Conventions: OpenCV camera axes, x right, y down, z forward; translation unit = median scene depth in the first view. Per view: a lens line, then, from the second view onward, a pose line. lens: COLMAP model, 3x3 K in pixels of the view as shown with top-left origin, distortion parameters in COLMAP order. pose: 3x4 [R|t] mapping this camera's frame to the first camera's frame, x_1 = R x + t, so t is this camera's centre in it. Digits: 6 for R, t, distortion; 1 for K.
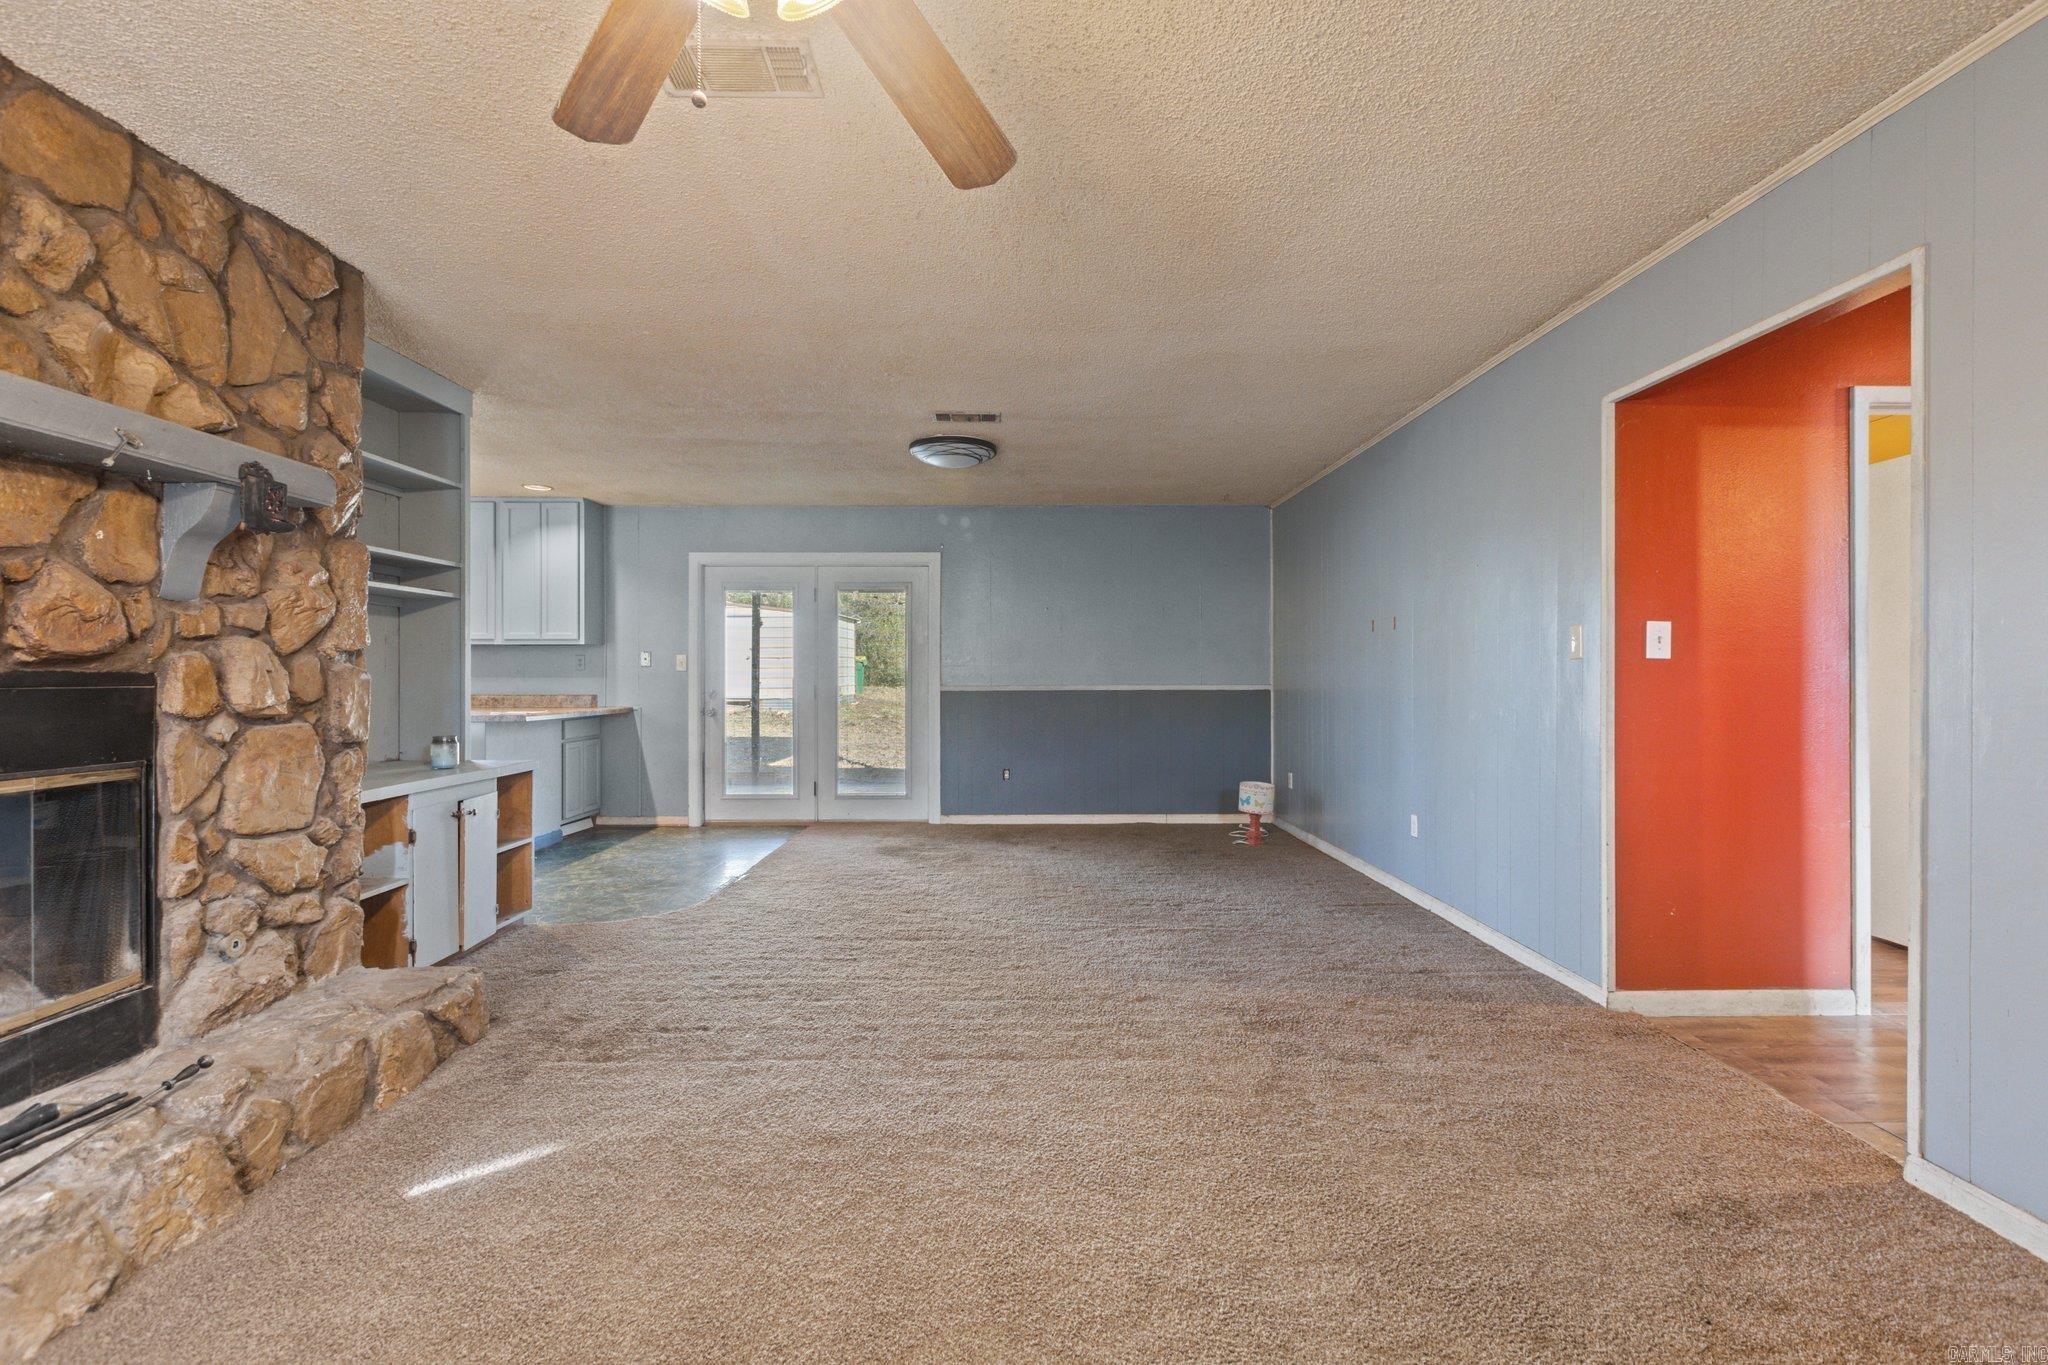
lens RADIAL K [[926.8, 0, 1021.6], [0, 926.8, 677.2], [0, 0, 1]] dist [0.002972, 0.000311]
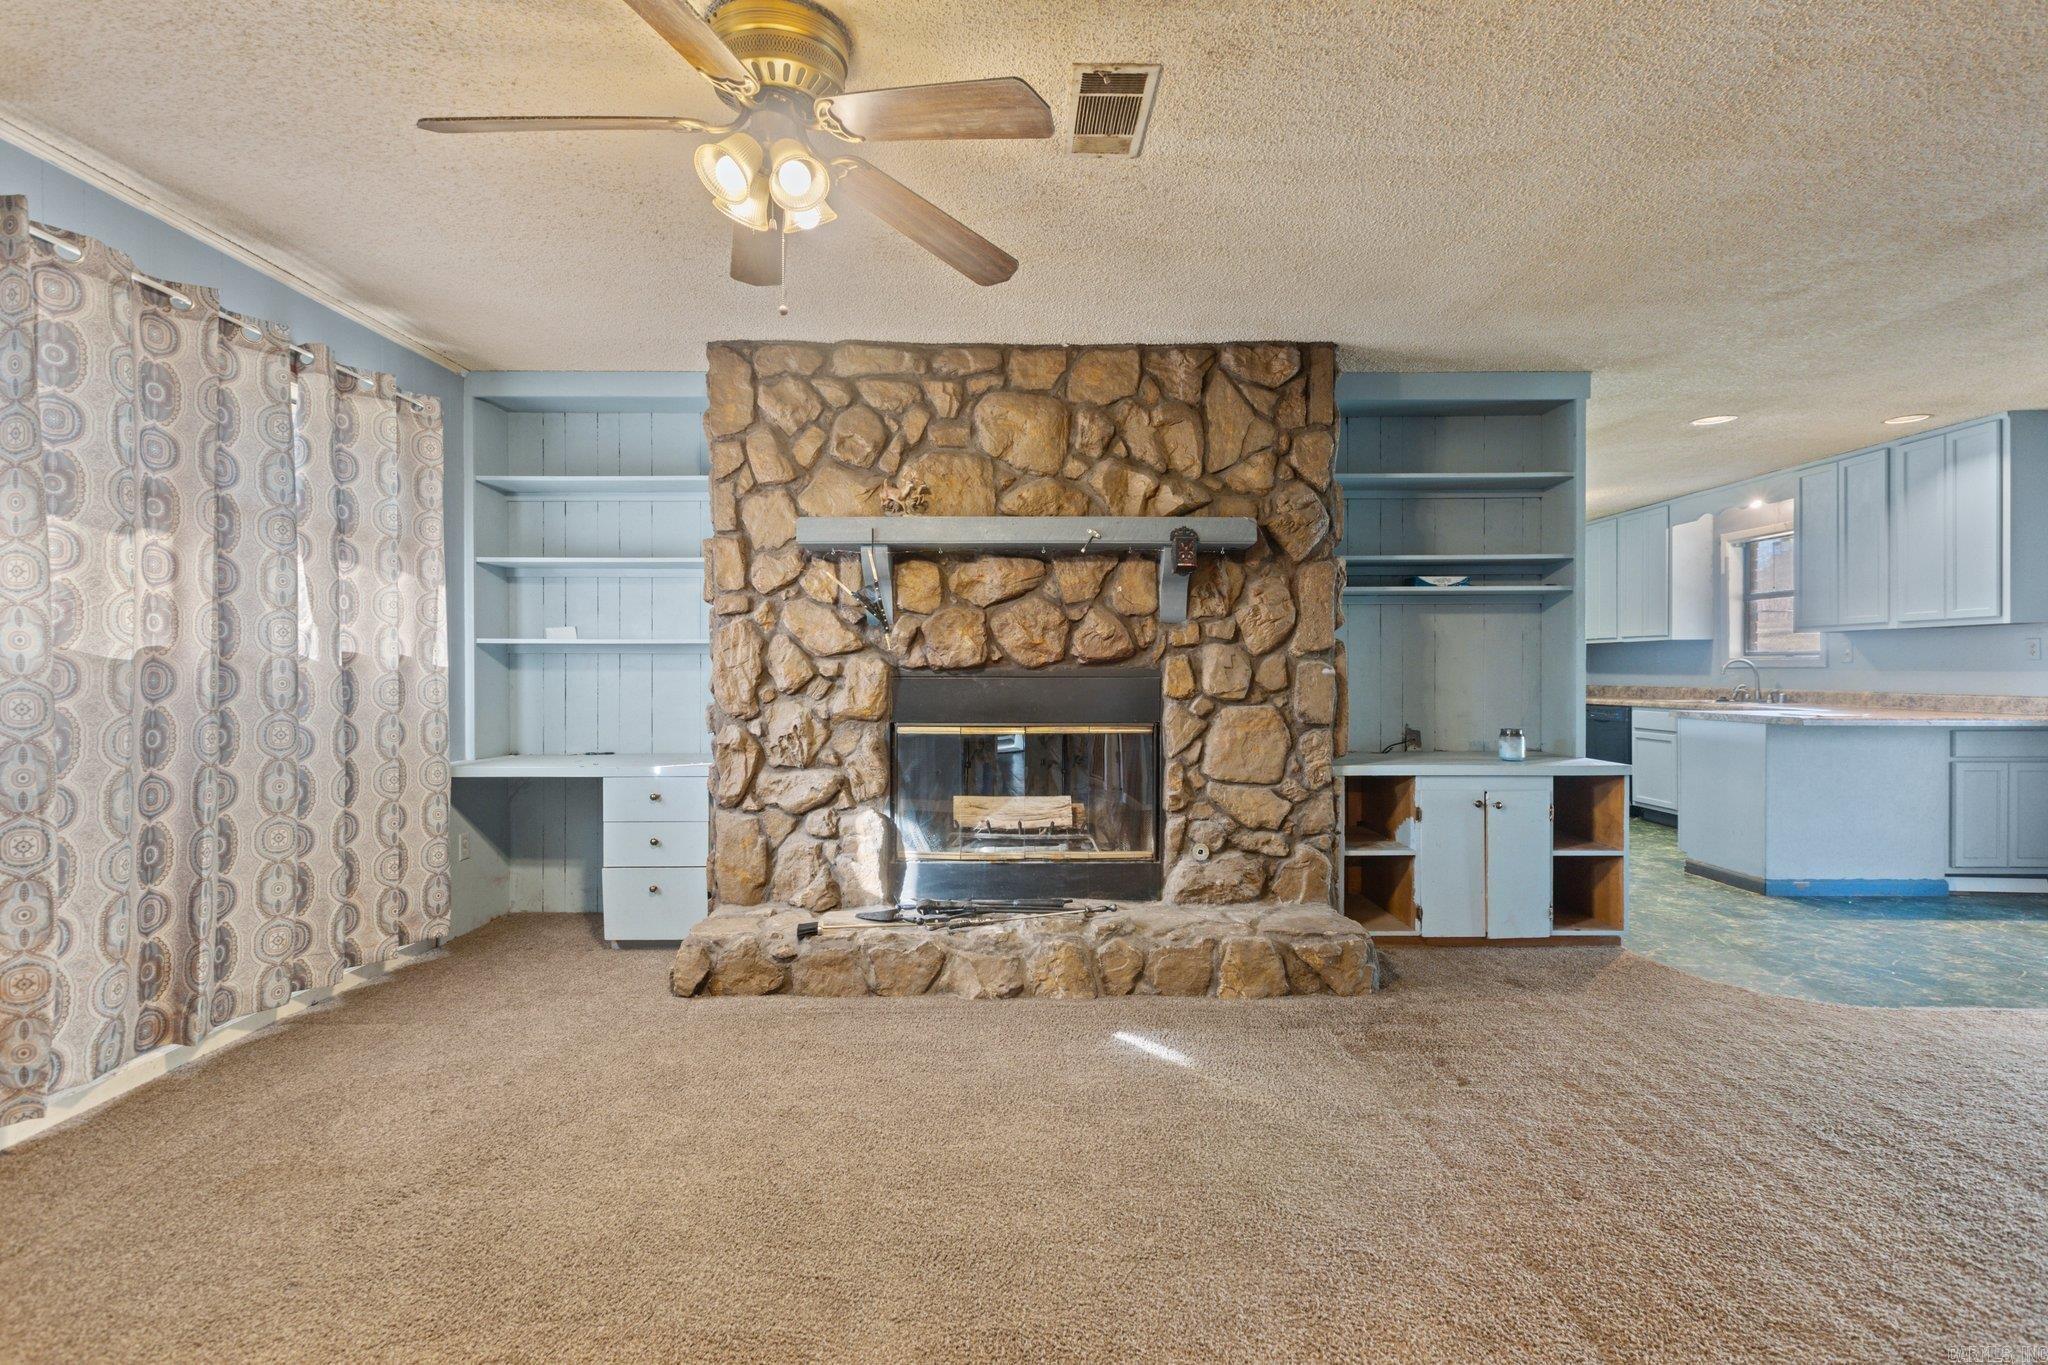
lens RADIAL K [[926.8, 0, 1016.4], [0, 926.8, 675.0], [0, 0, 1]] dist [0.002972, 0.000311]
pose [[-0.028290, 0.005779, -0.999583, 0.606082], [0.000757, 0.999983, 0.005759, -0.003239], [0.999599, -0.000594, -0.028294, 0.707194]]
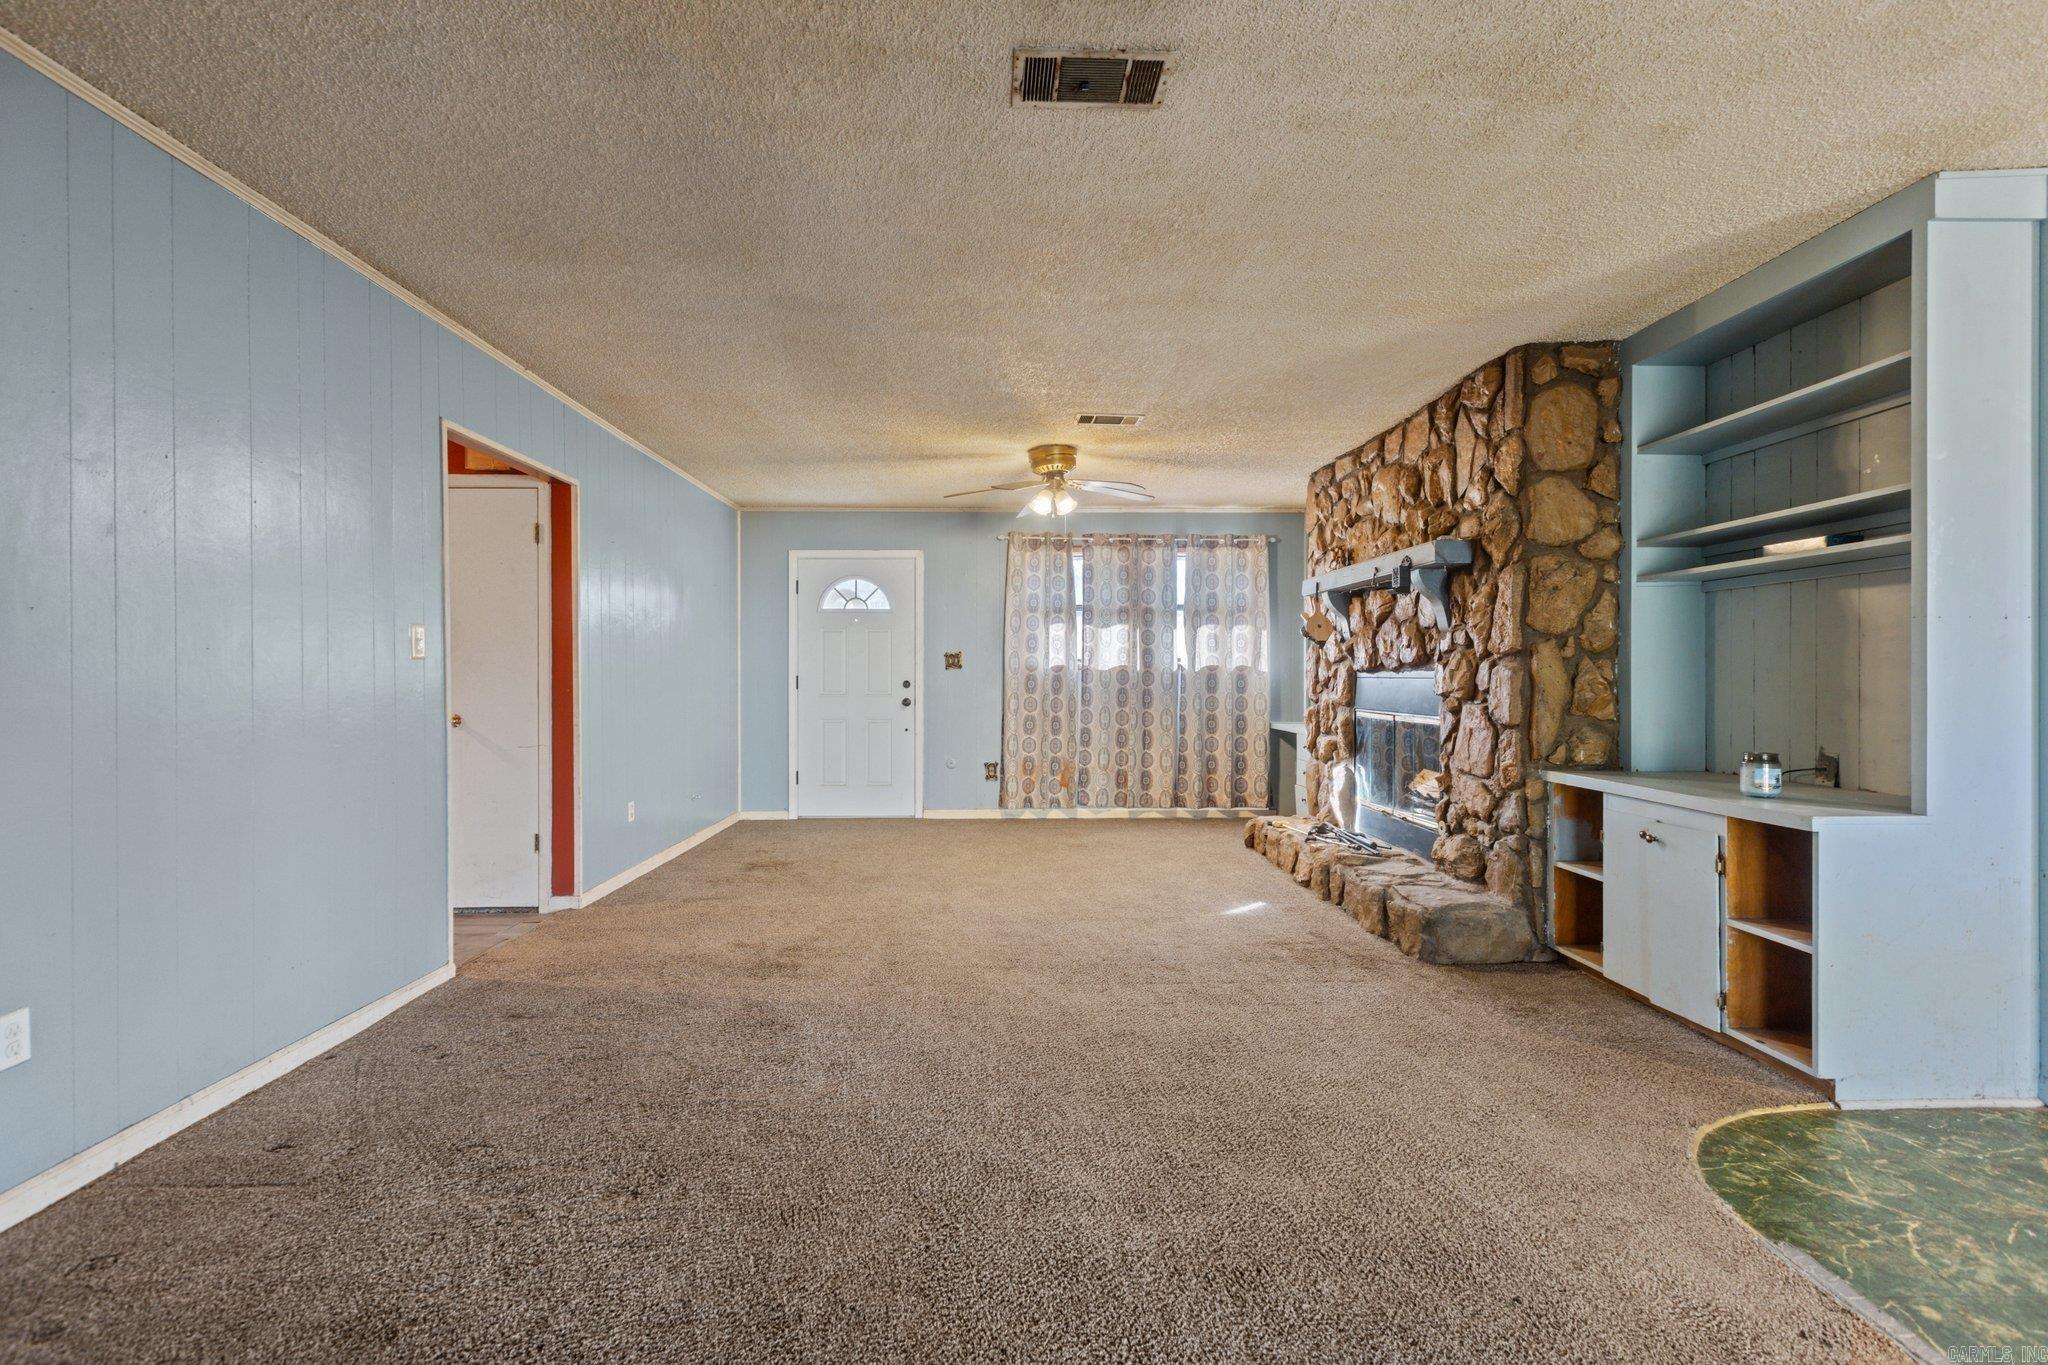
lens RADIAL K [[926.8, 0, 1021.4], [0, 926.8, 680.0], [0, 0, 1]] dist [0.002972, 0.000311]
pose [[-0.999979, 0.005173, 0.003944, -0.062581], [0.005199, 0.999965, 0.006608, -0.004064], [-0.003910, 0.006628, -0.999970, 2.570548]]
